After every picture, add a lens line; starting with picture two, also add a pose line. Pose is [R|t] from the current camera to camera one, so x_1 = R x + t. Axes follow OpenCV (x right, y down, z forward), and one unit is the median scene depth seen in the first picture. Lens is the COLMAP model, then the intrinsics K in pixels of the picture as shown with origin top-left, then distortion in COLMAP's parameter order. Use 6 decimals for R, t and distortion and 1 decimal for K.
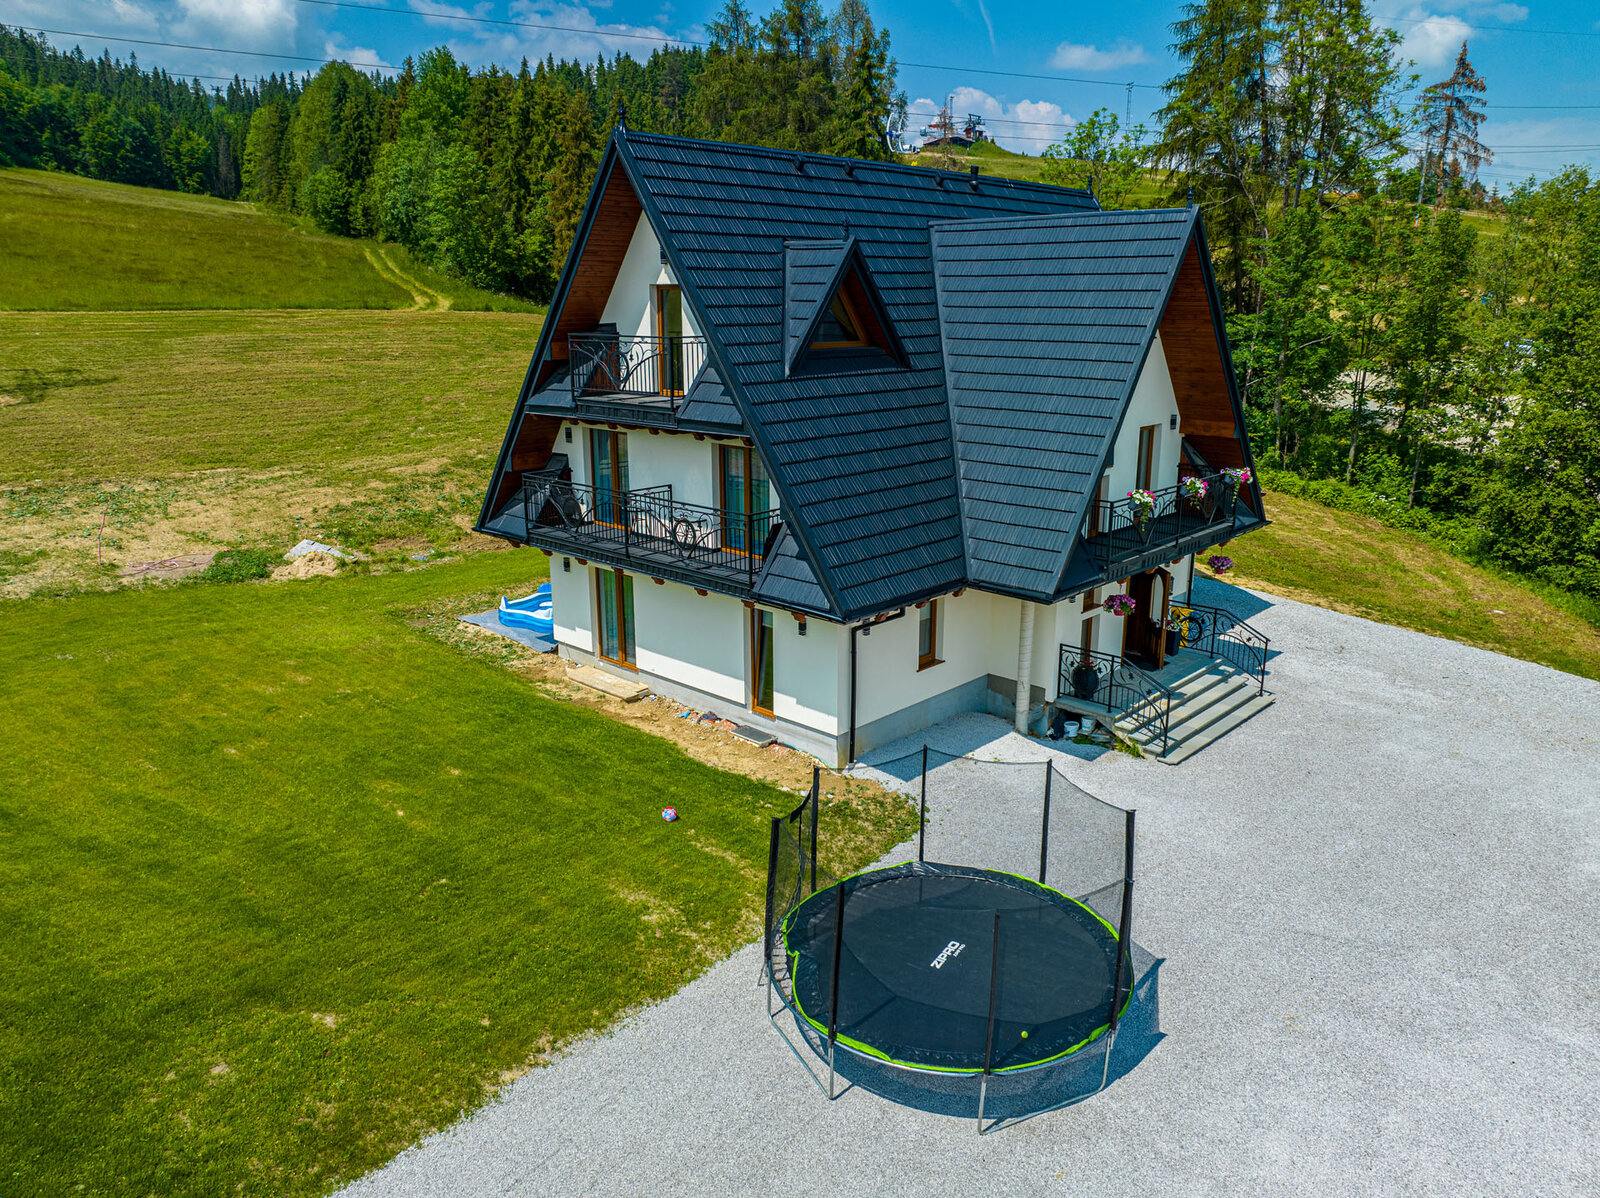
lens RADIAL K [[1115.6, 0, 800.0], [0, 1115.6, 599.0], [0, 0, 1]] dist [-0.063584, 0.037497]
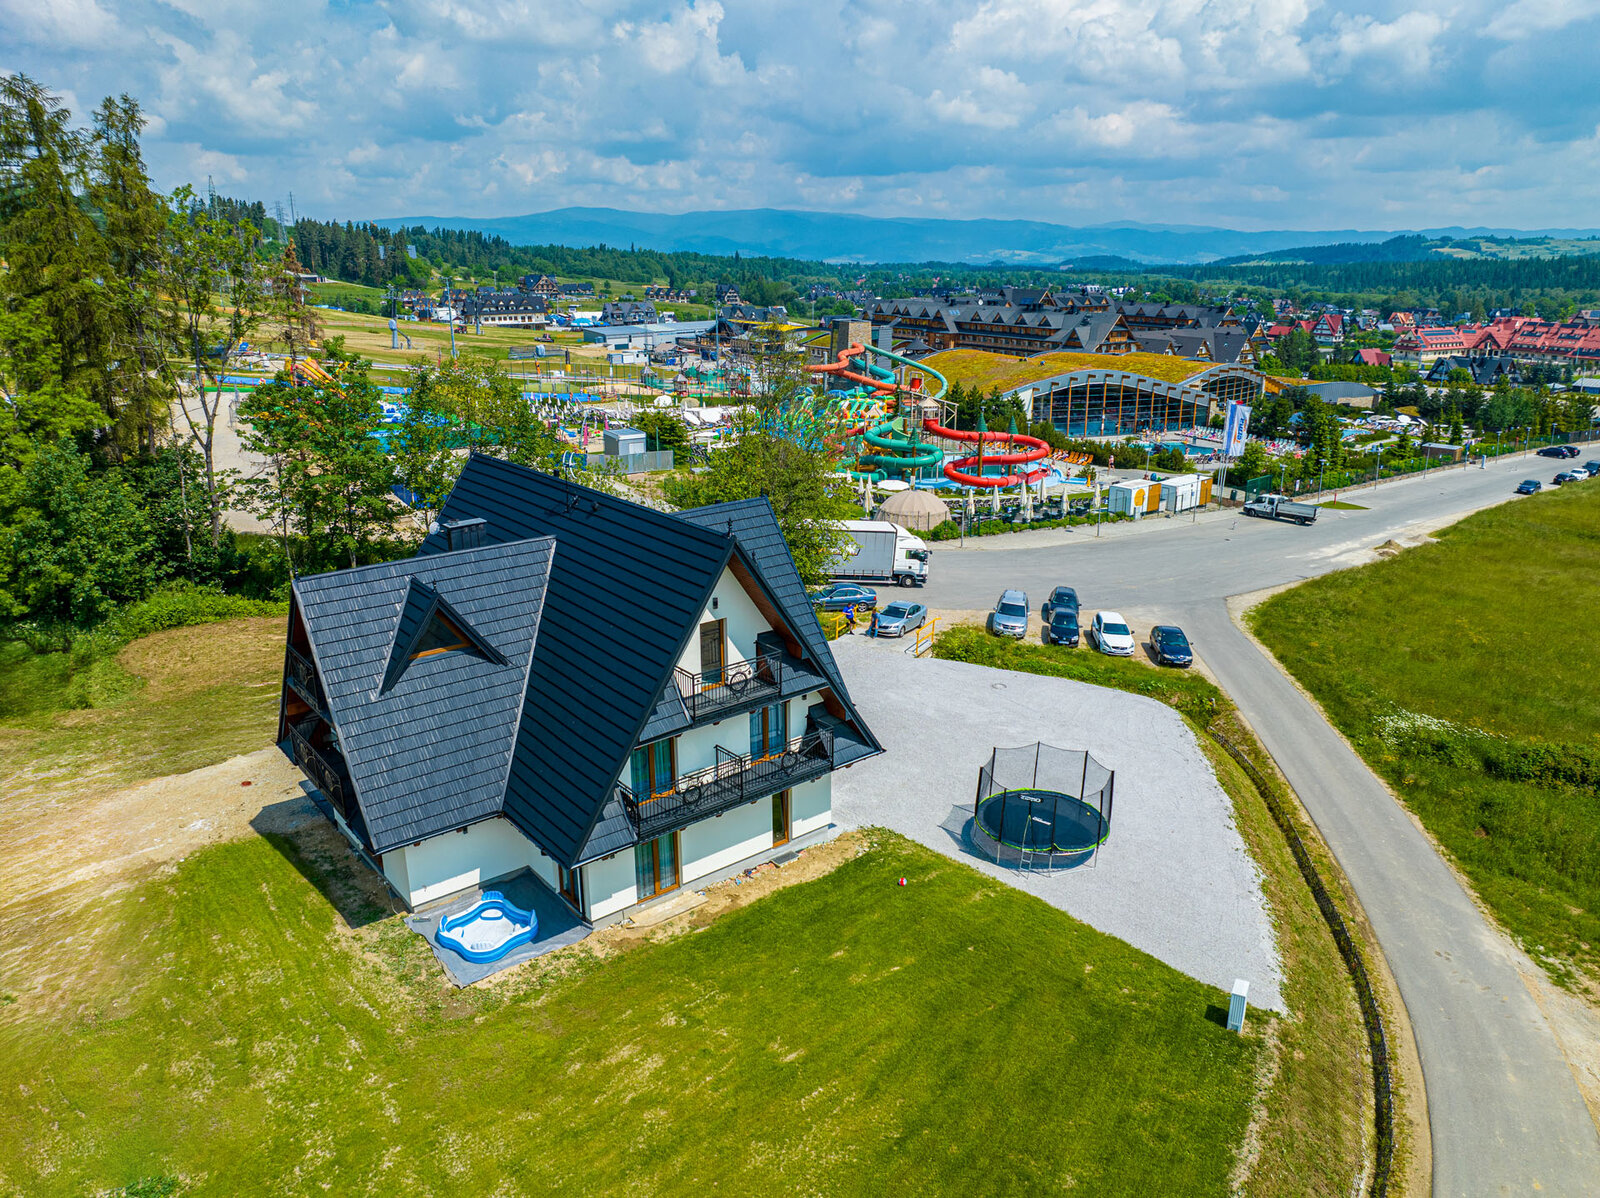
lens RADIAL K [[1110.6, 0, 800.0], [0, 1110.6, 599.0], [0, 0, 1]] dist [-0.033357, -0.000043]
pose [[0.138271, -0.299675, 0.943968, -1.319223], [0.264234, 0.929738, 0.256453, -0.580296], [-0.954495, 0.213968, 0.207740, 0.500377]]
